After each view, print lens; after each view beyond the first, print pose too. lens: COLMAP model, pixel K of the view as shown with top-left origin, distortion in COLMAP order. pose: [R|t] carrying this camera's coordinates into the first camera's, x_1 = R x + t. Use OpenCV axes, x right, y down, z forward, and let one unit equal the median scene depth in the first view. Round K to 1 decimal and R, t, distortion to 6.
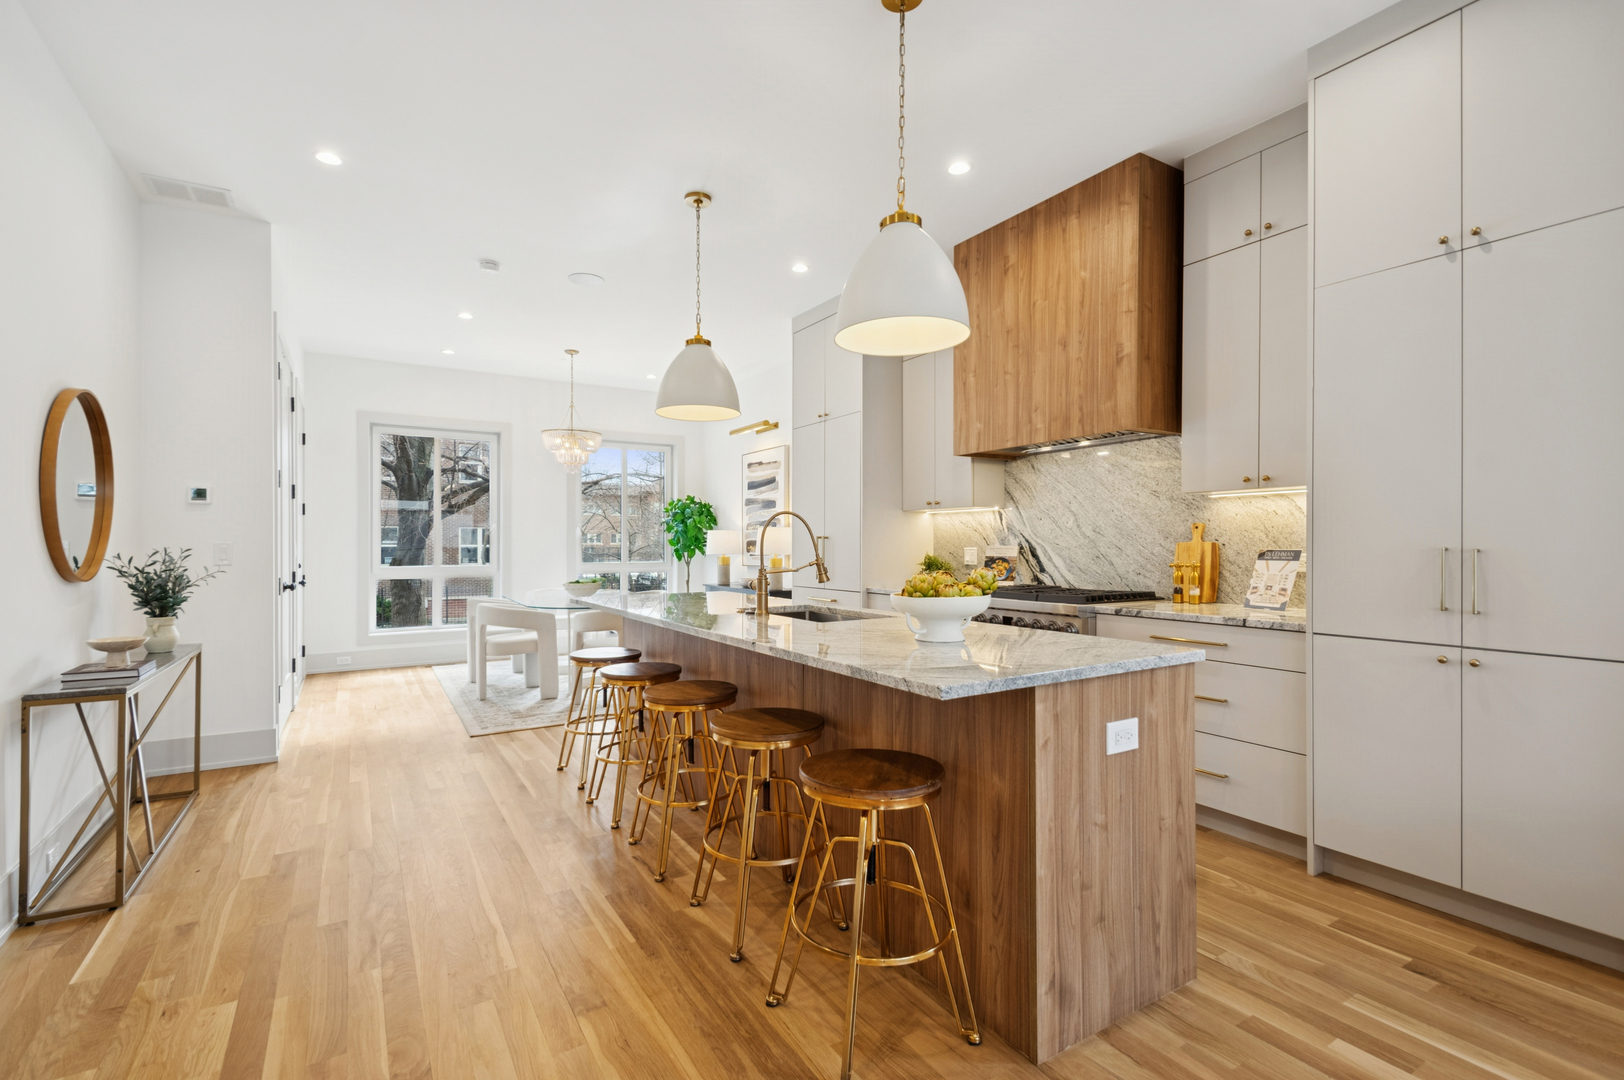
lens RADIAL K [[732.4, 0, 799.2], [0, 732.4, 543.9], [0, 0, 1]] dist [0.017923, -0.011332]
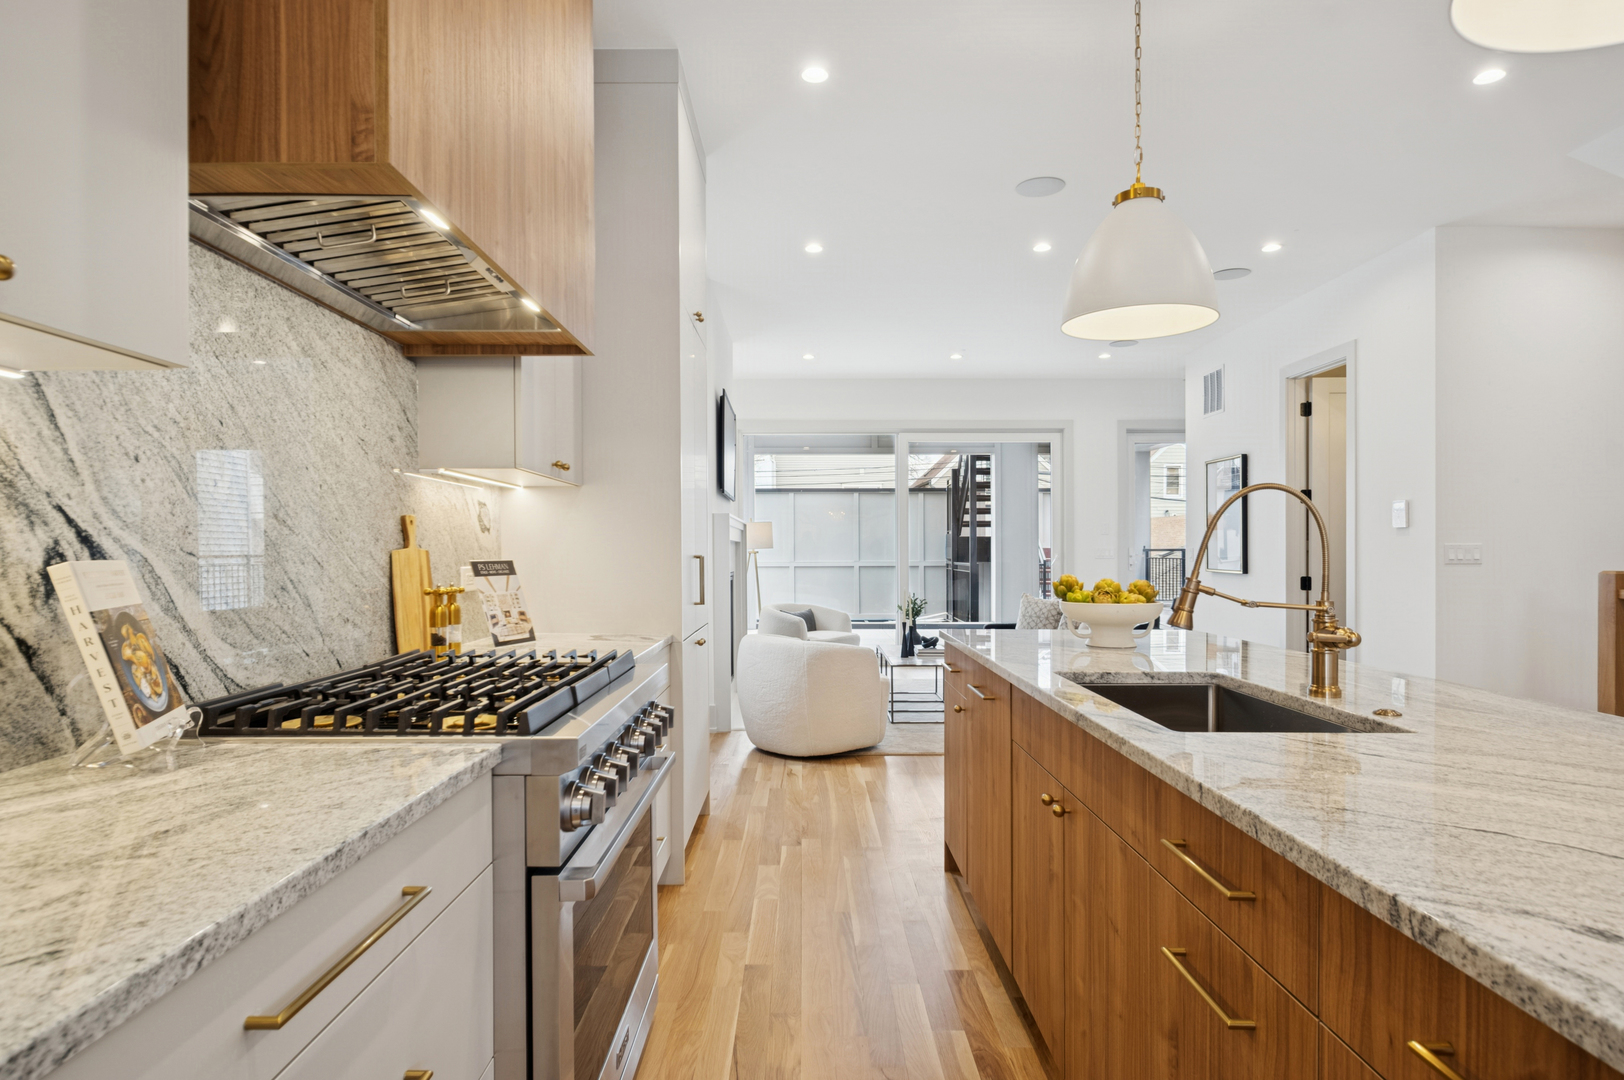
lens RADIAL K [[910.8, 0, 799.8], [0, 910.8, 550.0], [0, 0, 1]] dist [-0.003725, -0.003463]
pose [[-0.859764, 0.007543, 0.510637, -0.045142], [0.006780, 0.999971, -0.003357, 0.002037], [-0.510647, 0.000576, -0.859790, 1.273705]]
